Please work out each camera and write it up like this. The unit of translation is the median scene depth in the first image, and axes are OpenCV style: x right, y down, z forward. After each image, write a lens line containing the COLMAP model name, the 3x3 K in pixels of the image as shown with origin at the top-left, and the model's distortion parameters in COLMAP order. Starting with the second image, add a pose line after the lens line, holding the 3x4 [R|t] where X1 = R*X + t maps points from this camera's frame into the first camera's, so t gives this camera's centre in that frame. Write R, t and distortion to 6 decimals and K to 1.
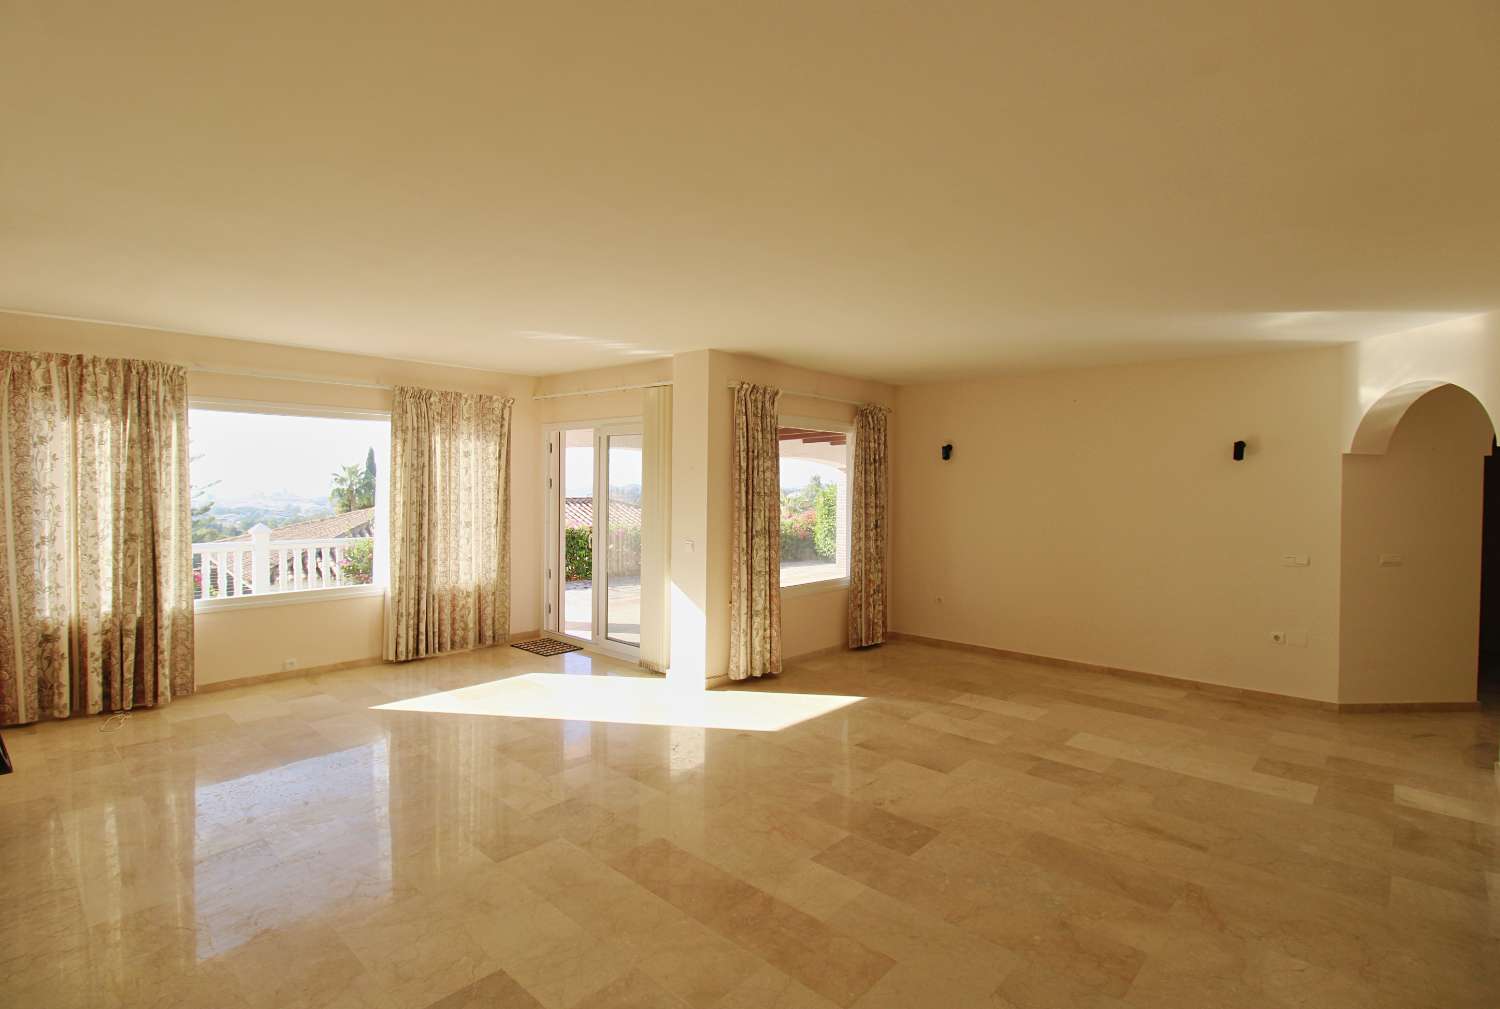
lens RADIAL K [[703.2, 0, 745.3], [0, 703.2, 497.3], [0, 0, 1]] dist [-0.012009, -0.007865]
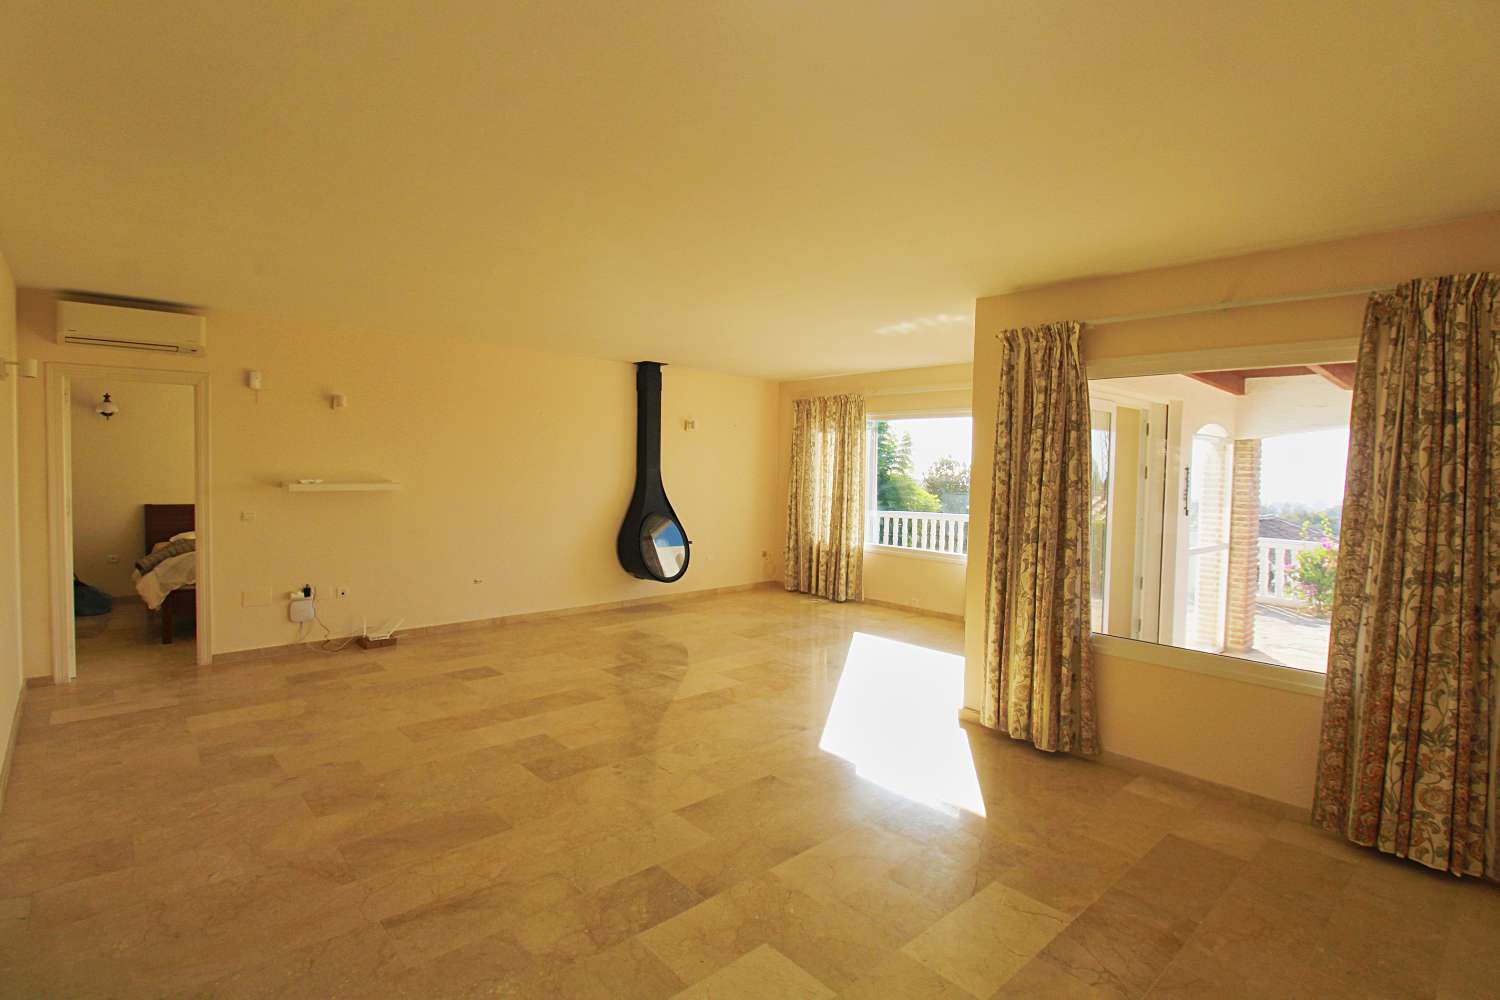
lens RADIAL K [[703.2, 0, 740.3], [0, 703.2, 497.4], [0, 0, 1]] dist [-0.012009, -0.007865]
pose [[-0.060831, 0.037691, -0.997436, 1.055412], [-0.043110, 0.998255, 0.040351, -0.008701], [0.997217, 0.045454, -0.059100, 1.077802]]
